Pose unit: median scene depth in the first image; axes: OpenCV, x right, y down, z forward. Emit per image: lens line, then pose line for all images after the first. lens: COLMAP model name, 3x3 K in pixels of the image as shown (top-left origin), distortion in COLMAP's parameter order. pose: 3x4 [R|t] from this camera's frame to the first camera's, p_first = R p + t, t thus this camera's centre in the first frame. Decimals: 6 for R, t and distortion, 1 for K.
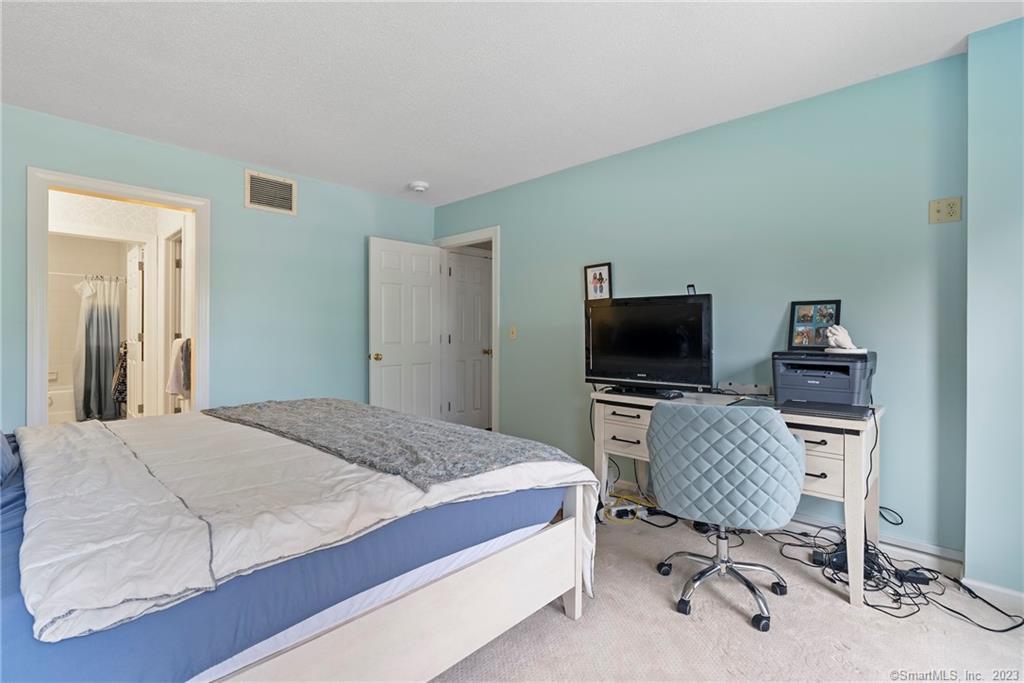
lens RADIAL K [[472.8, 0, 509.7], [0, 472.8, 325.7], [0, 0, 1]] dist [-0.025298, 0.011564]
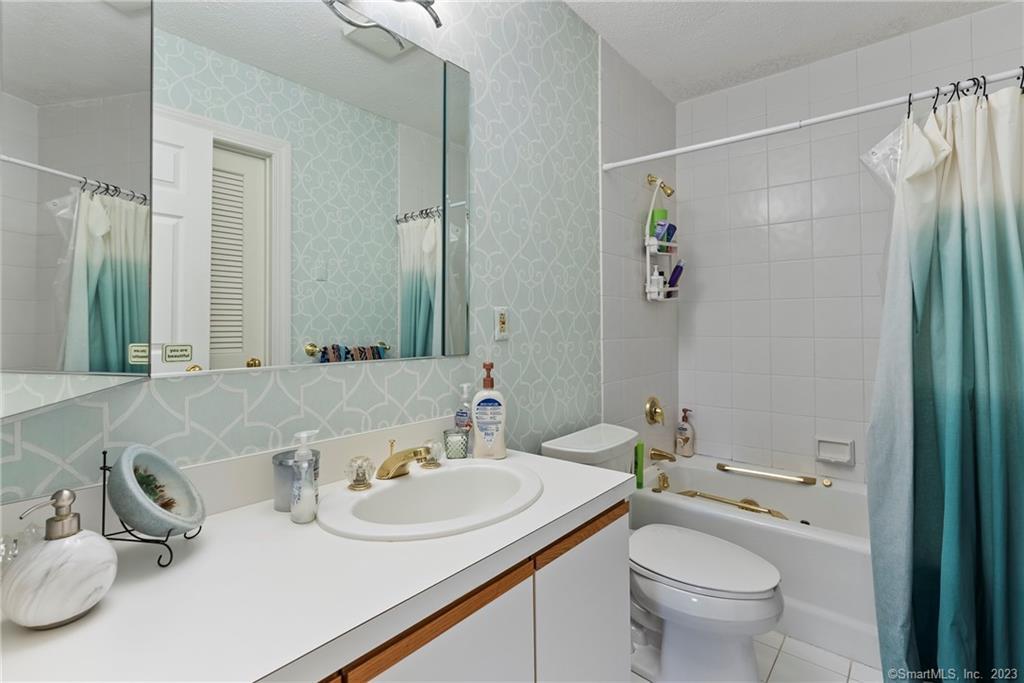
lens RADIAL K [[472.8, 0, 509.7], [0, 472.8, 325.7], [0, 0, 1]] dist [-0.025298, 0.011564]
pose [[0.083598, -0.009709, -0.996452, -0.683966], [0.013394, 0.999873, -0.008619, 0.011668], [0.996410, -0.012626, 0.083717, 0.770529]]
